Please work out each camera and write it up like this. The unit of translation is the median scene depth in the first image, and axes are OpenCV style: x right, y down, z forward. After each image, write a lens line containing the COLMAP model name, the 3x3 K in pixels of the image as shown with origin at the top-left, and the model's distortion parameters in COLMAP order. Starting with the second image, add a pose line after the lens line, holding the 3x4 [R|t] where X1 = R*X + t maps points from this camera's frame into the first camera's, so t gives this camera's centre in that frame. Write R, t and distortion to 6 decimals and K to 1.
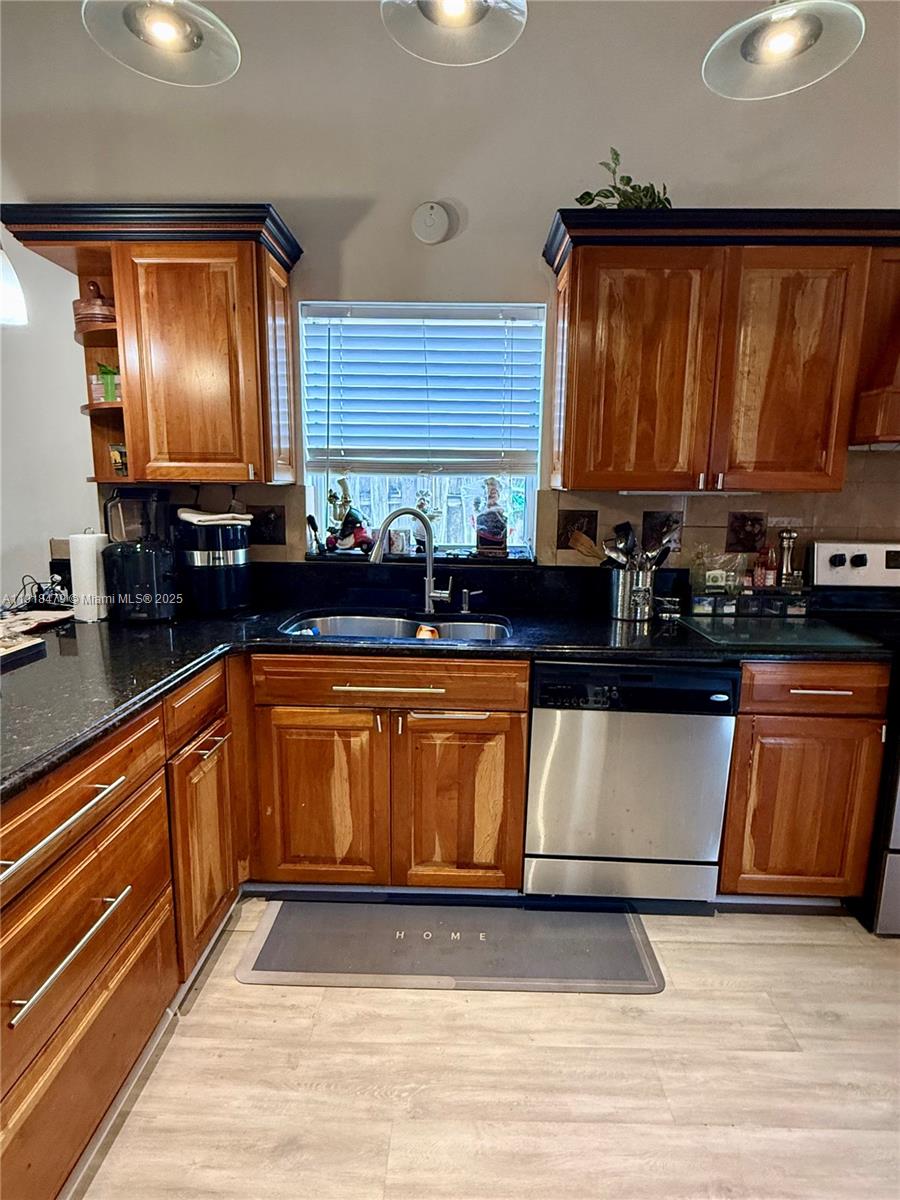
lens RADIAL K [[637.1, 0, 447.3], [0, 637.1, 600.4], [0, 0, 1]] dist [-0.007546, 0.001625]
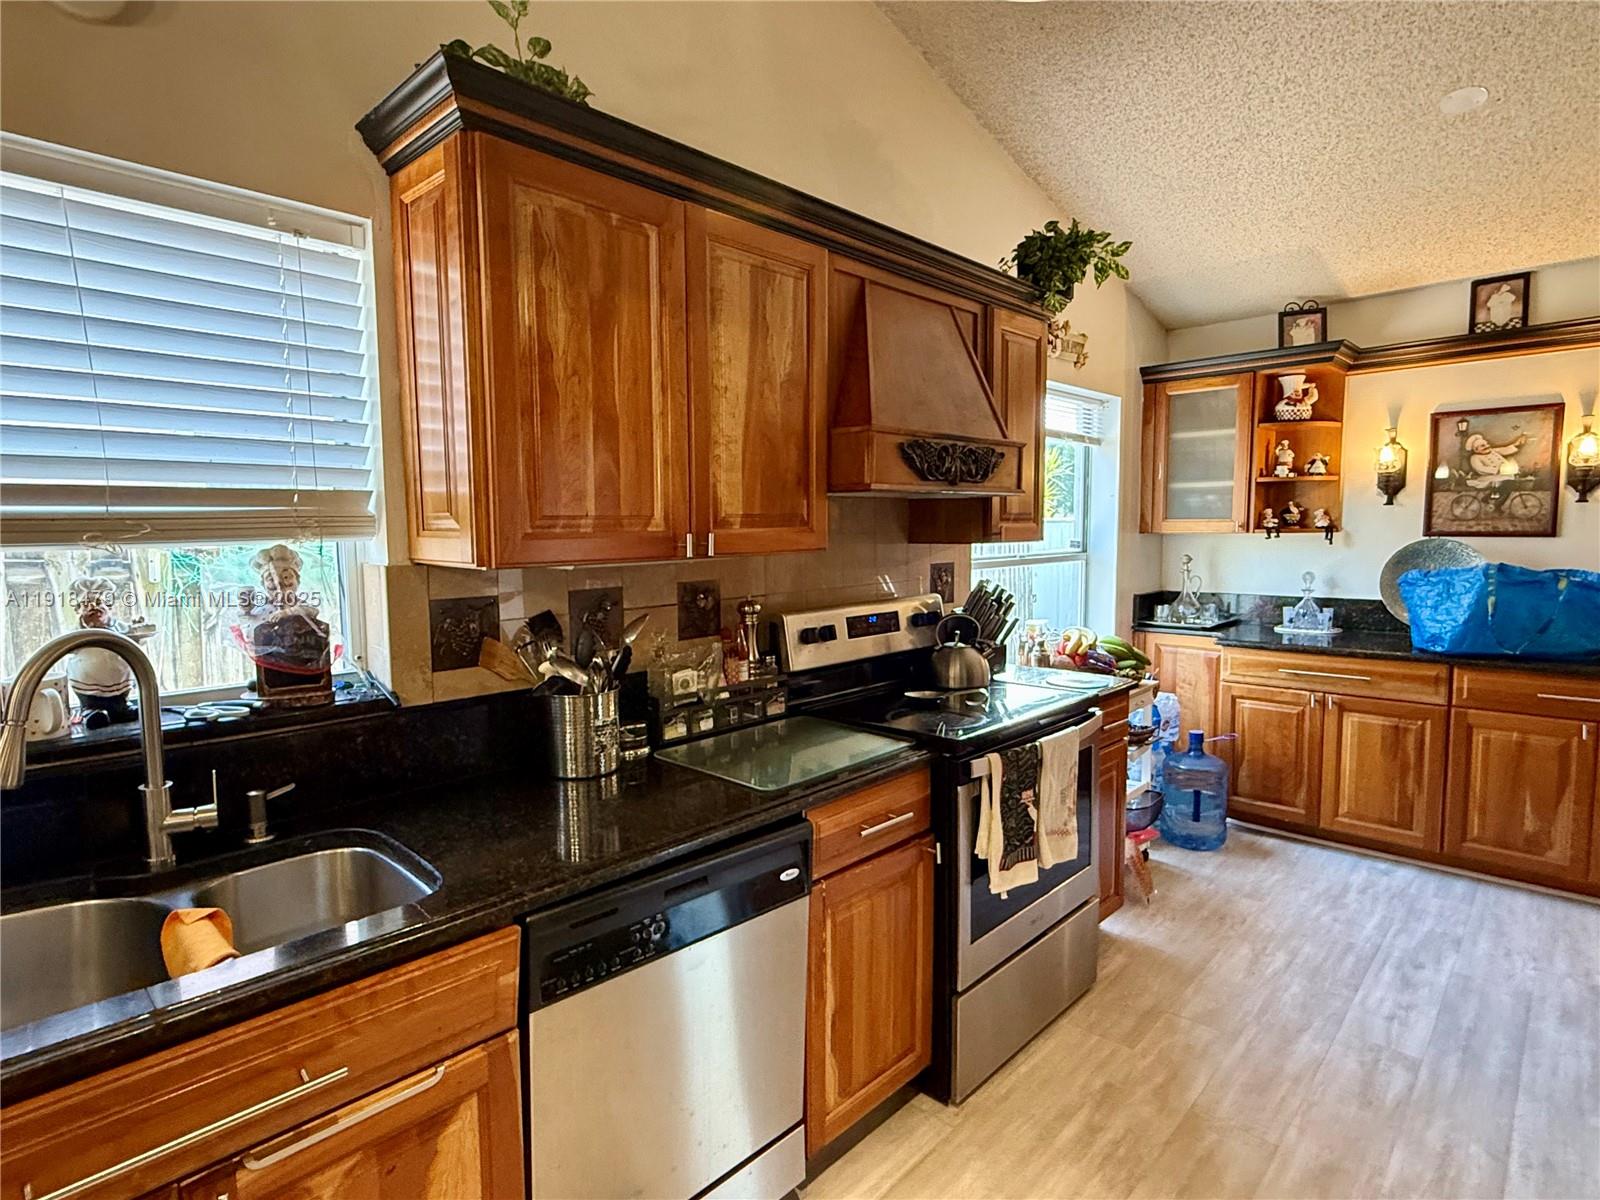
lens RADIAL K [[849.5, 0, 807.2], [0, 849.5, 600.5], [0, 0, 1]] dist [-0.007546, 0.001625]
pose [[0.668600, -0.084441, 0.738813, -0.167019], [0.140297, 0.990013, -0.013813, -0.101811], [-0.730268, 0.112889, 0.673769, 0.328854]]
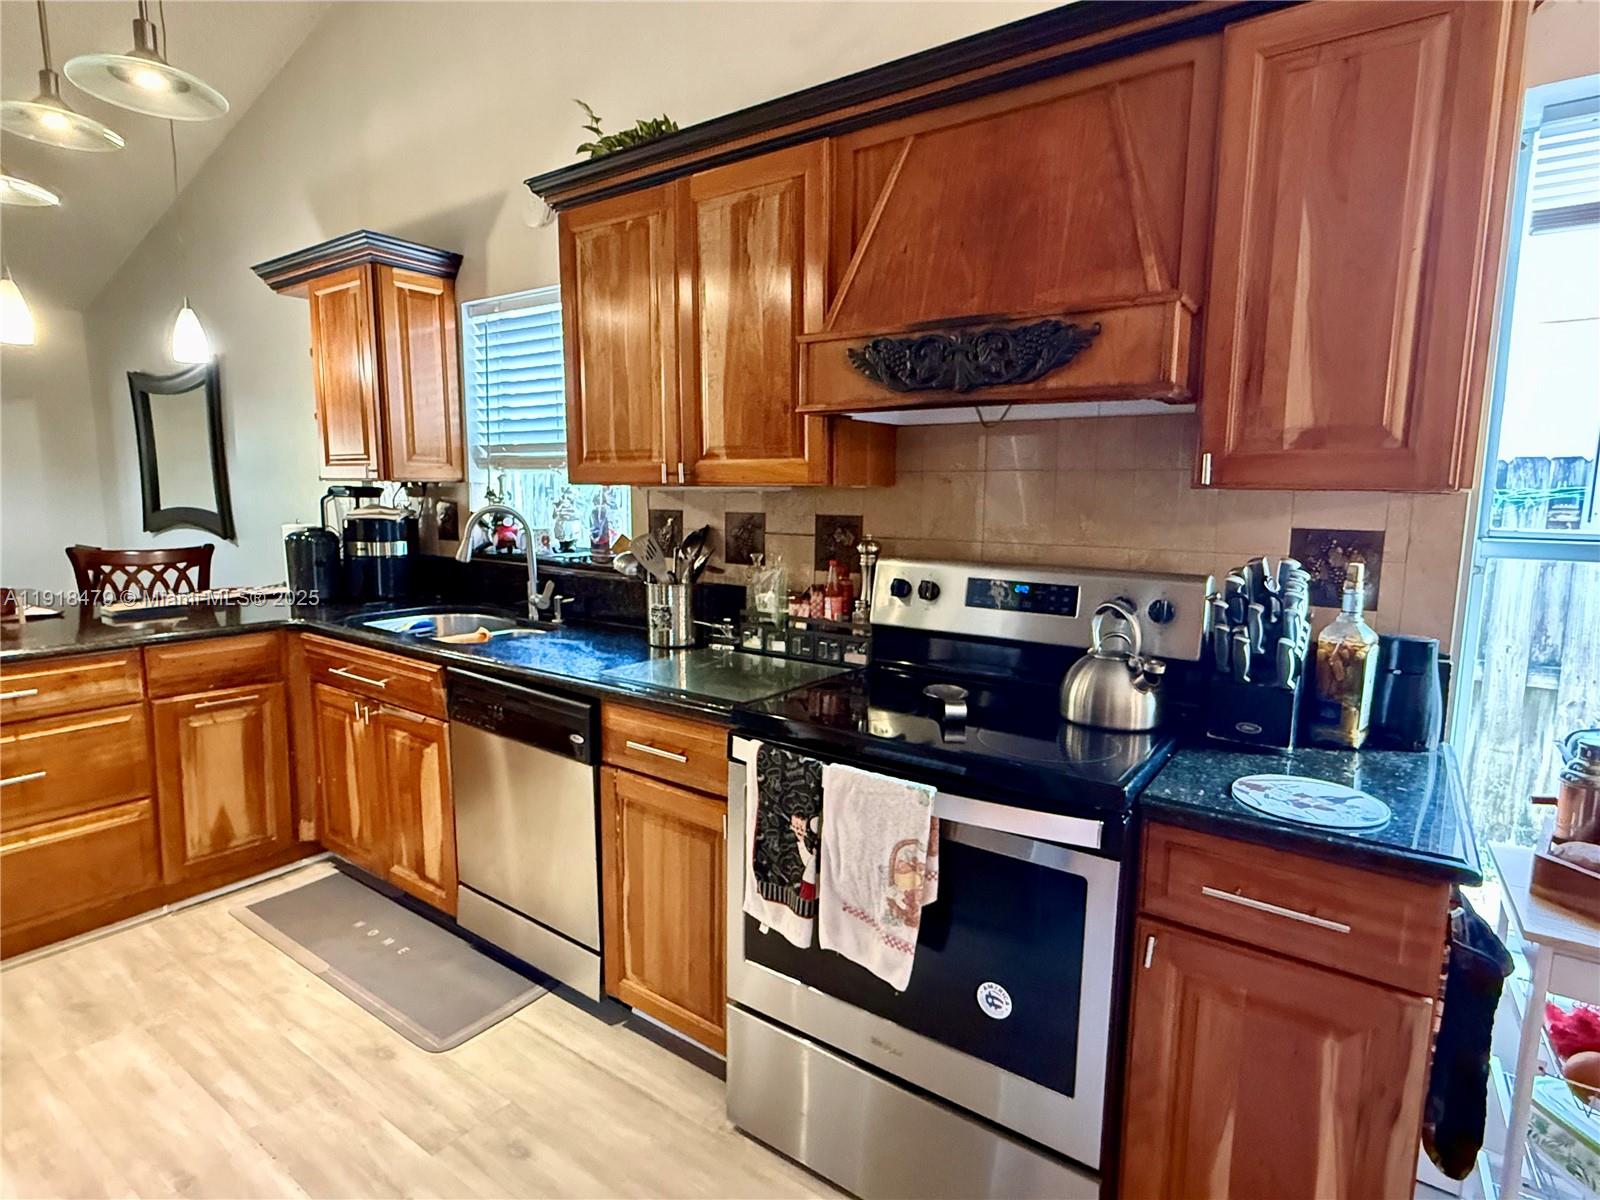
lens RADIAL K [[849.5, 0, 804.0], [0, 849.5, 600.9], [0, 0, 1]] dist [-0.007546, 0.001625]
pose [[0.827043, 0.072145, -0.557489, 1.139863], [-0.095109, 0.995391, -0.012281, -0.032364], [0.554034, 0.063179, 0.830093, 0.227155]]
